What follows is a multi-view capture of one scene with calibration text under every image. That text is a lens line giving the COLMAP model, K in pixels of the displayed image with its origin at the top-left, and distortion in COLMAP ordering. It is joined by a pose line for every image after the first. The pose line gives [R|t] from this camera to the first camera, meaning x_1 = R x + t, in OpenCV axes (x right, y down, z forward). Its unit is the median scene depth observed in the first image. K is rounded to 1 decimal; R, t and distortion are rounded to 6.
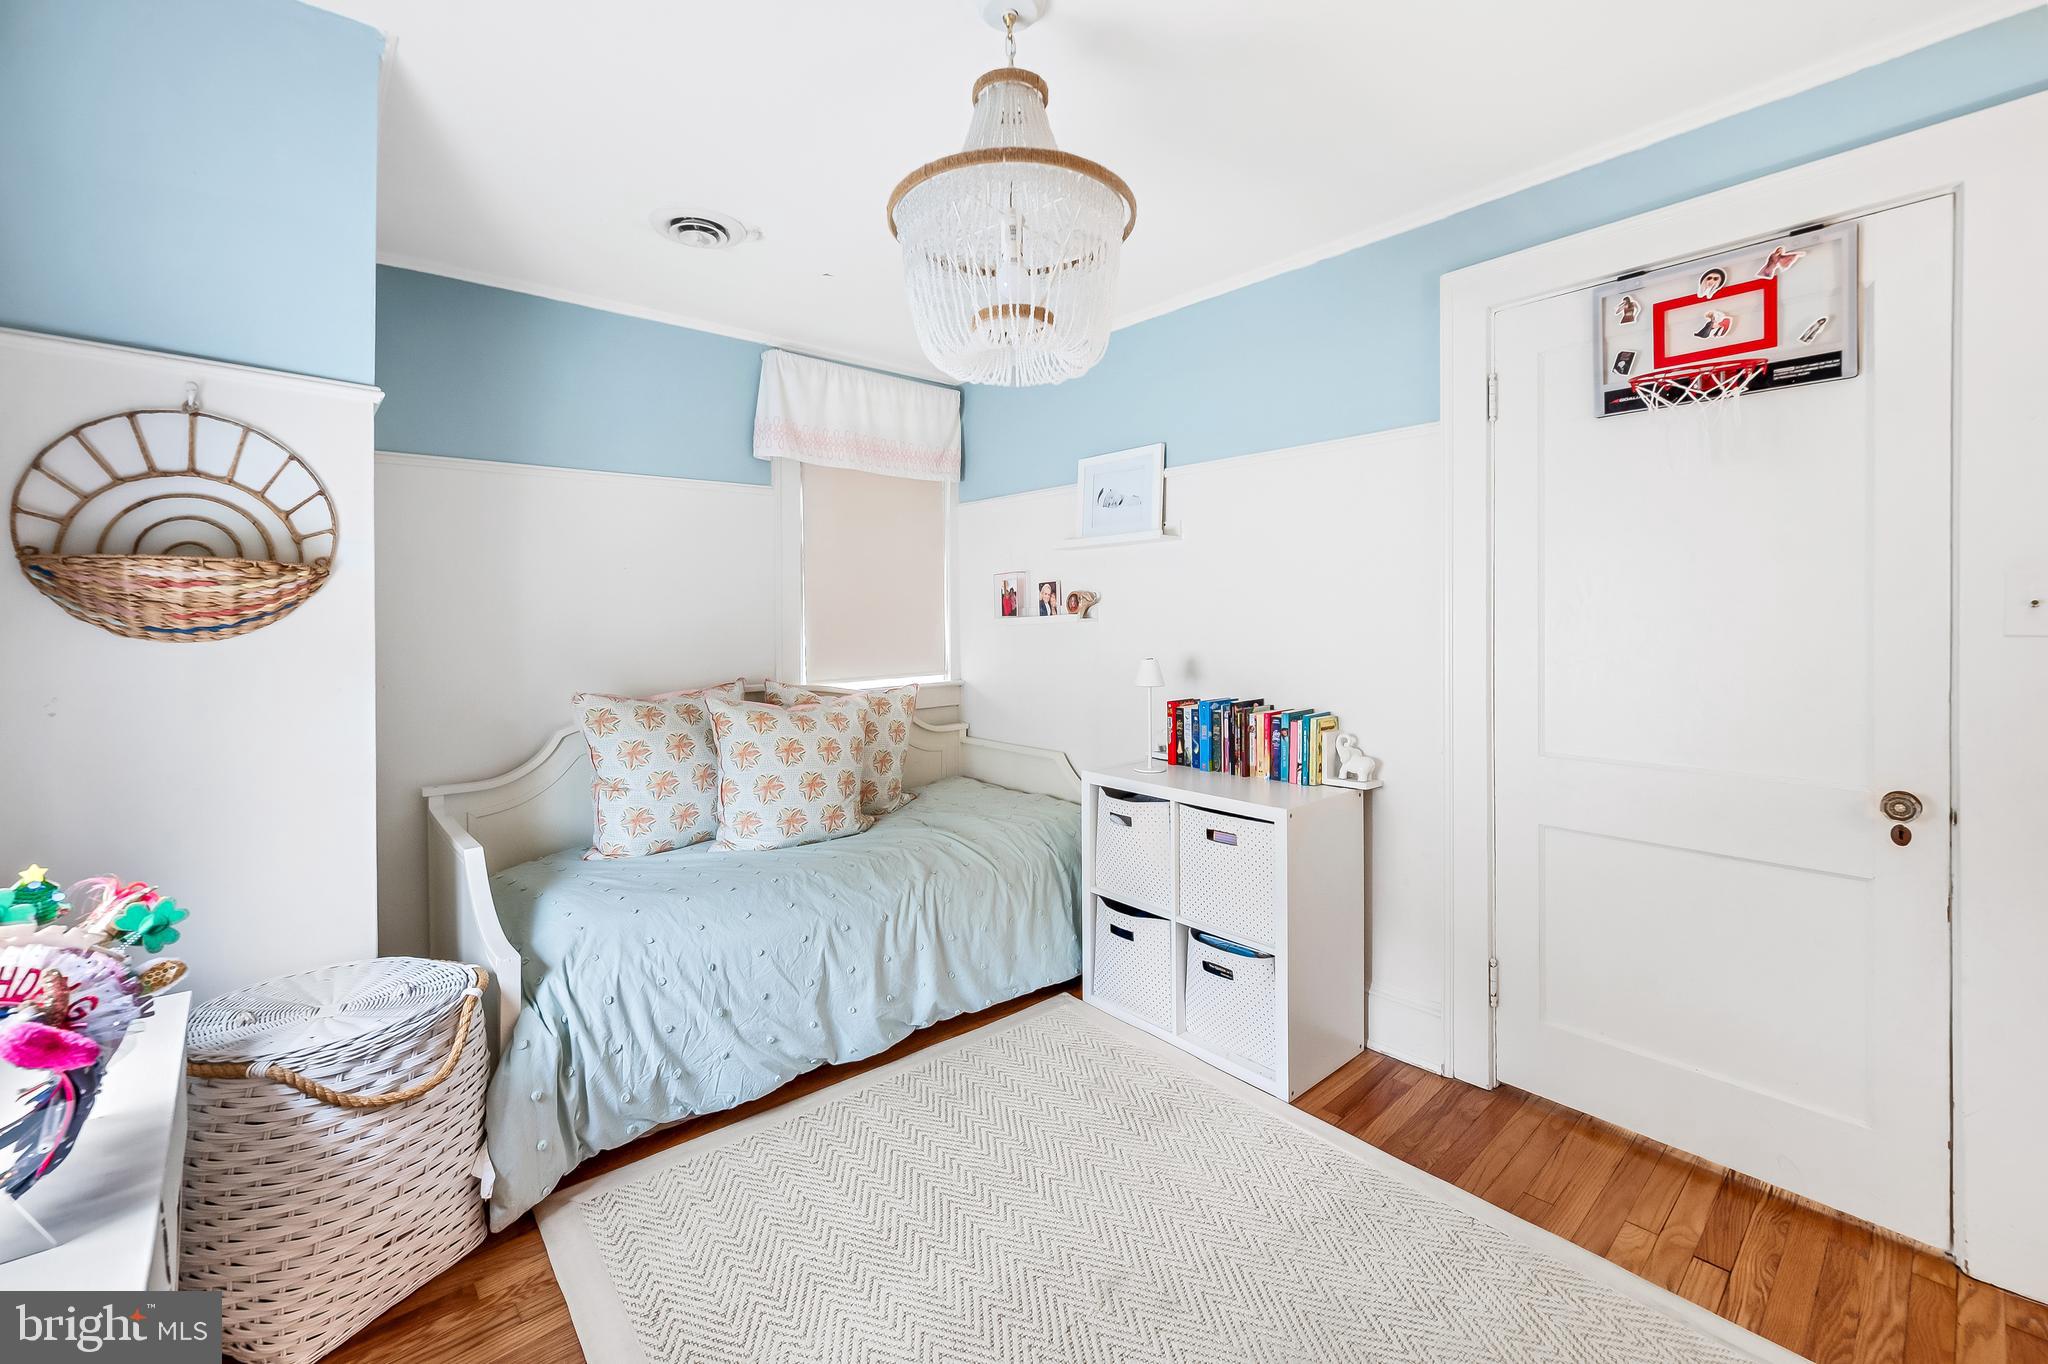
lens RADIAL K [[847.2, 0, 1036.0], [0, 847.2, 625.1], [0, 0, 1]] dist [-0.001722, -0.000498]
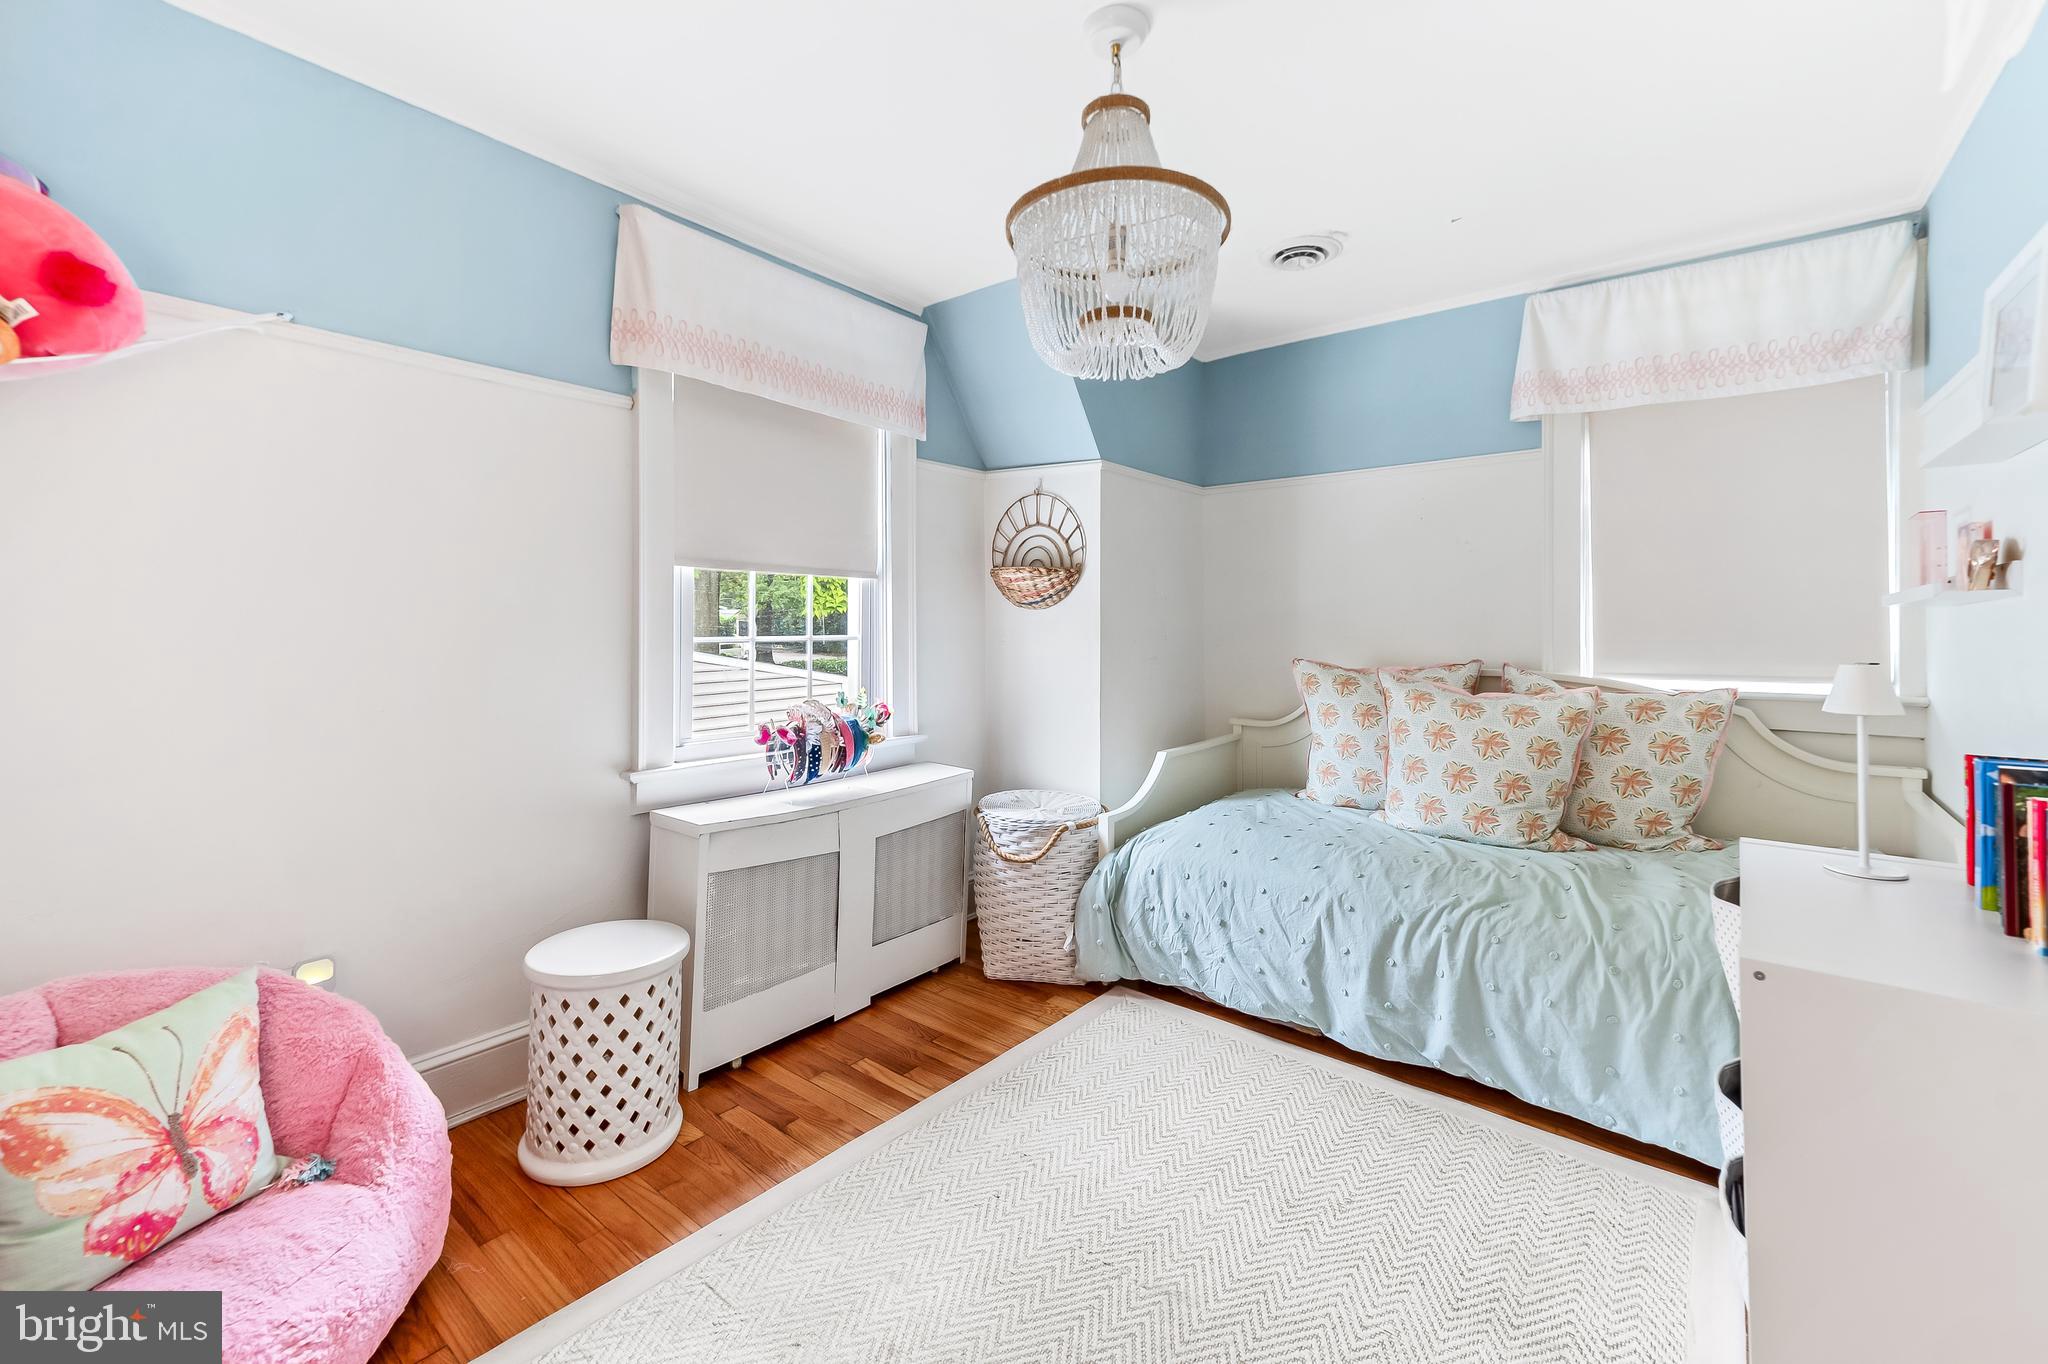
lens RADIAL K [[847.2, 0, 1032.7], [0, 847.2, 611.1], [0, 0, 1]] dist [-0.001722, -0.000498]
pose [[0.167185, 0.002480, -0.985922, 0.584397], [-0.008494, 0.999963, 0.001075, 0.012642], [0.985889, 0.008195, 0.167200, 0.404874]]
